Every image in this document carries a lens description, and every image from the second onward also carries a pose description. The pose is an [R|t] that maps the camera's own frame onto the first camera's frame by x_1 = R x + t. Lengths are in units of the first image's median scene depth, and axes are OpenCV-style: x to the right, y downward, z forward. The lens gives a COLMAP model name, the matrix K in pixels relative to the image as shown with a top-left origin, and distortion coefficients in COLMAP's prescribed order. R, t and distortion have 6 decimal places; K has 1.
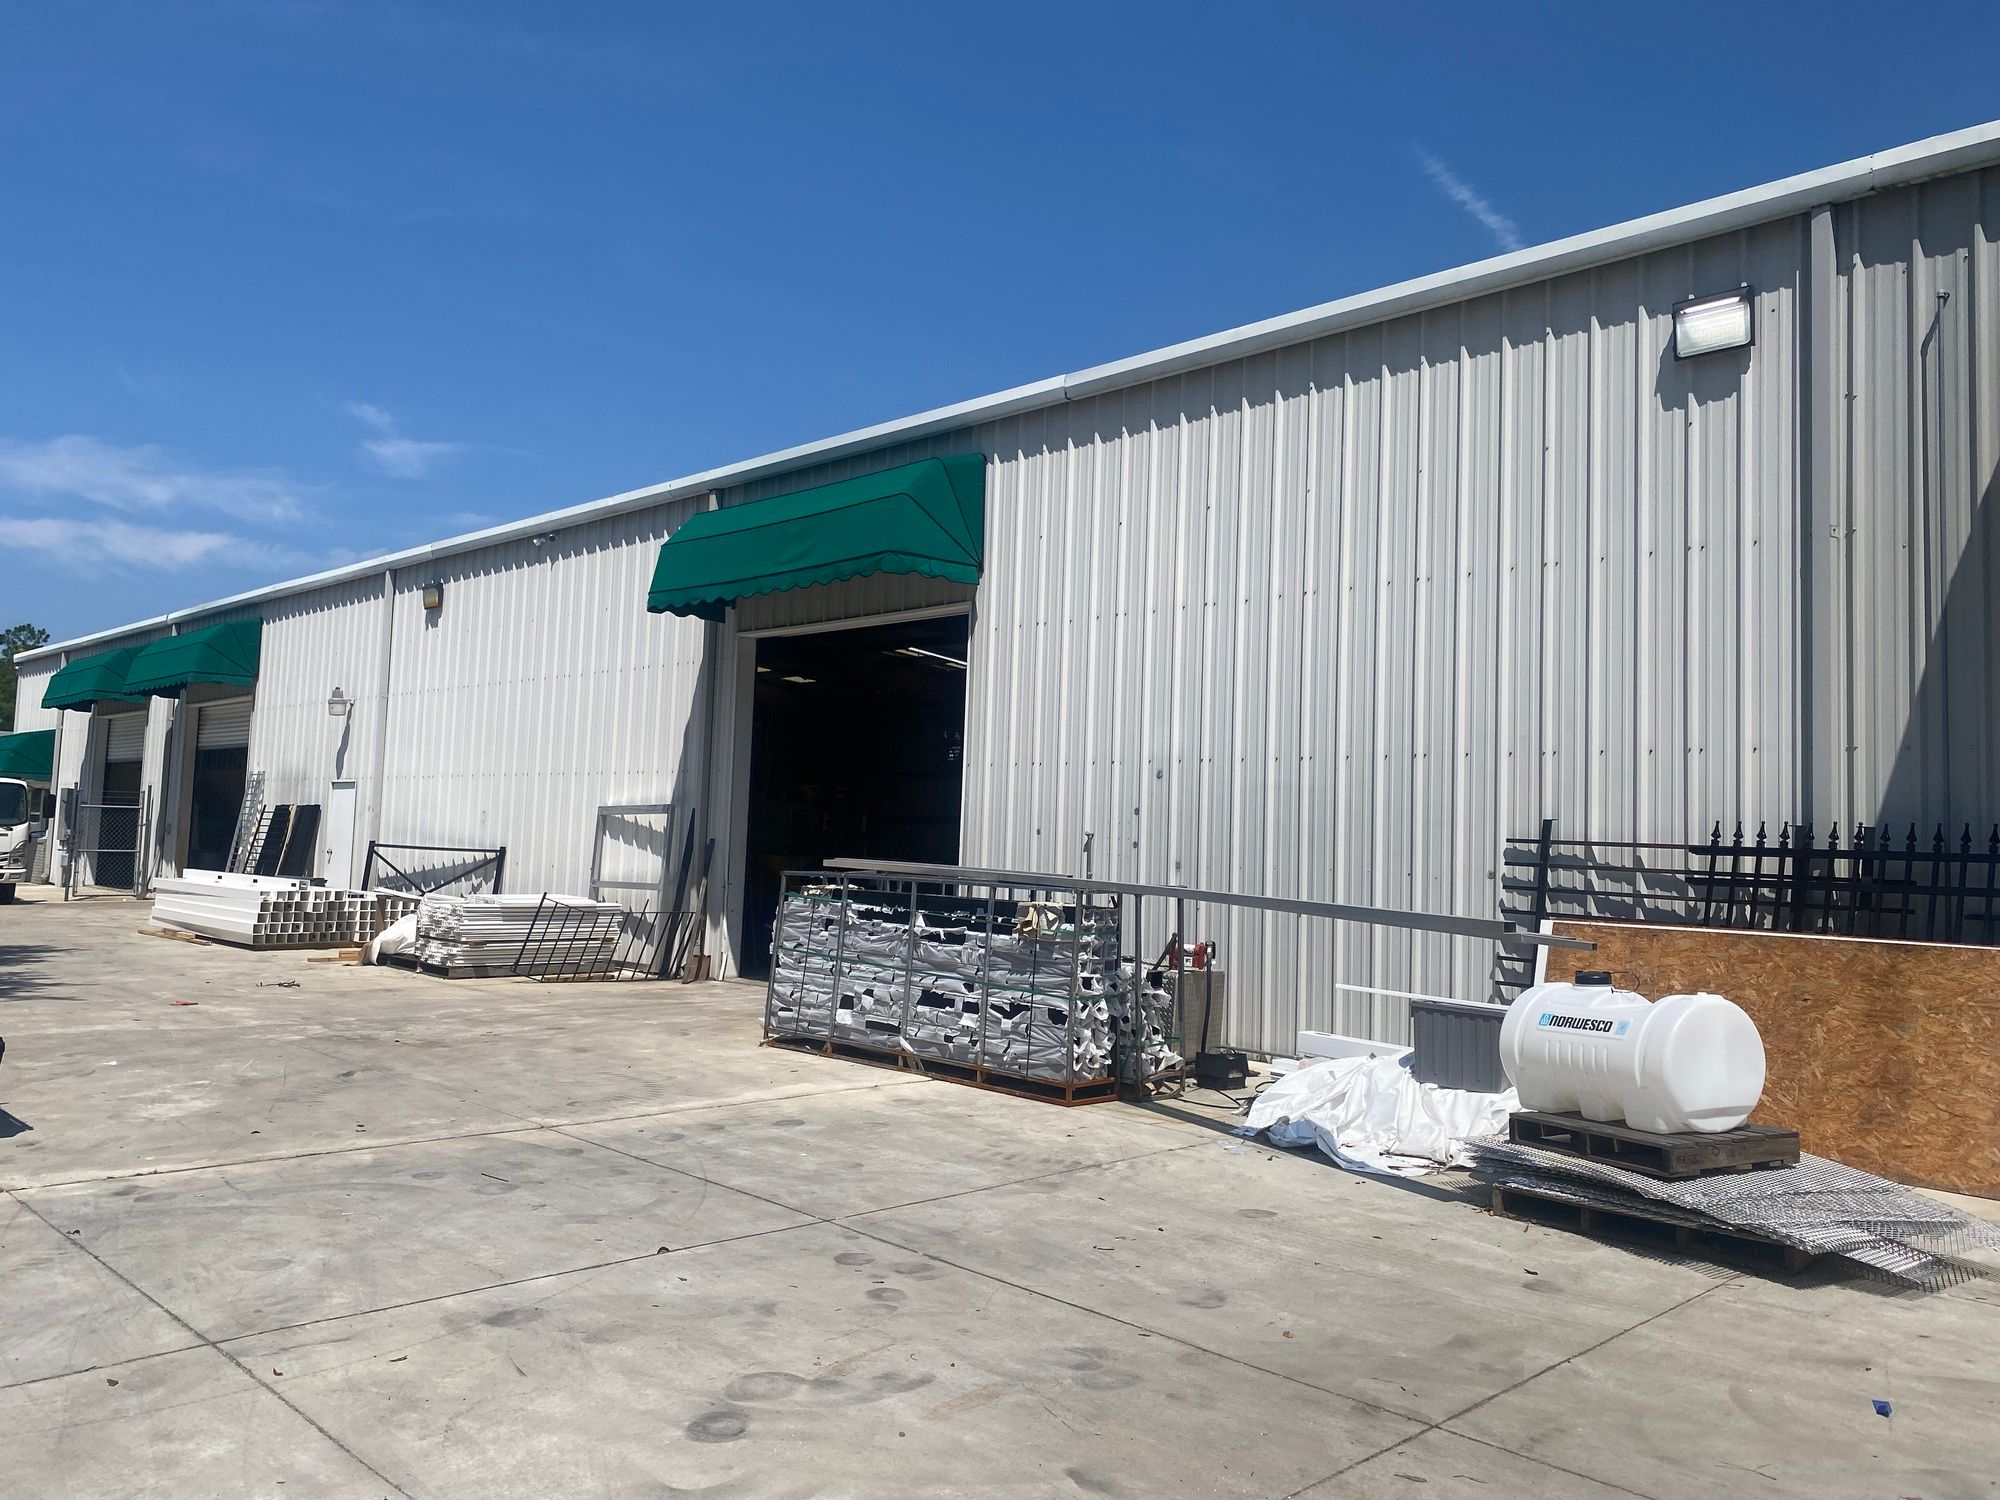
lens RADIAL K [[1502.3, 0, 1000.2], [0, 1502.3, 730.6], [0, 0, 1]] dist [0.091988, -0.141752]
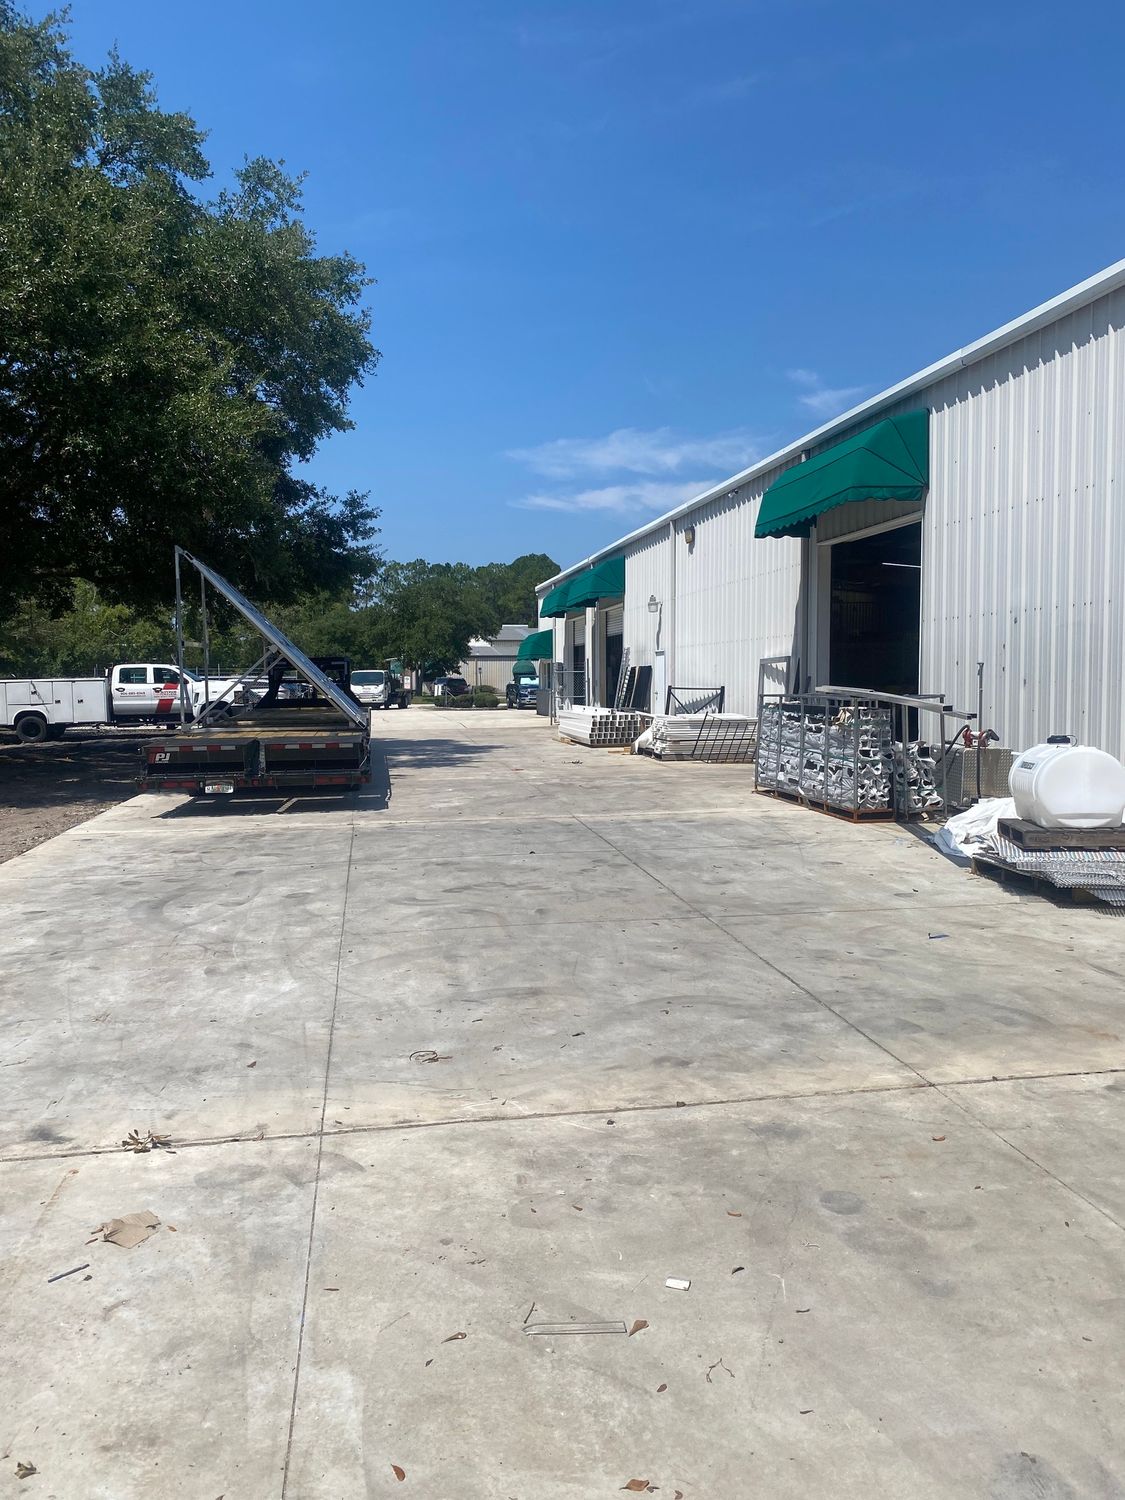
lens RADIAL K [[1132.2, 0, 560.9], [0, 1132.2, 752.0], [0, 0, 1]] dist [0.024598, -0.025922]
pose [[0.814704, -0.005536, -0.579851, 0.304088], [0.083500, 0.990653, 0.107861, -0.000193], [0.573834, -0.136292, 0.807551, -0.134510]]
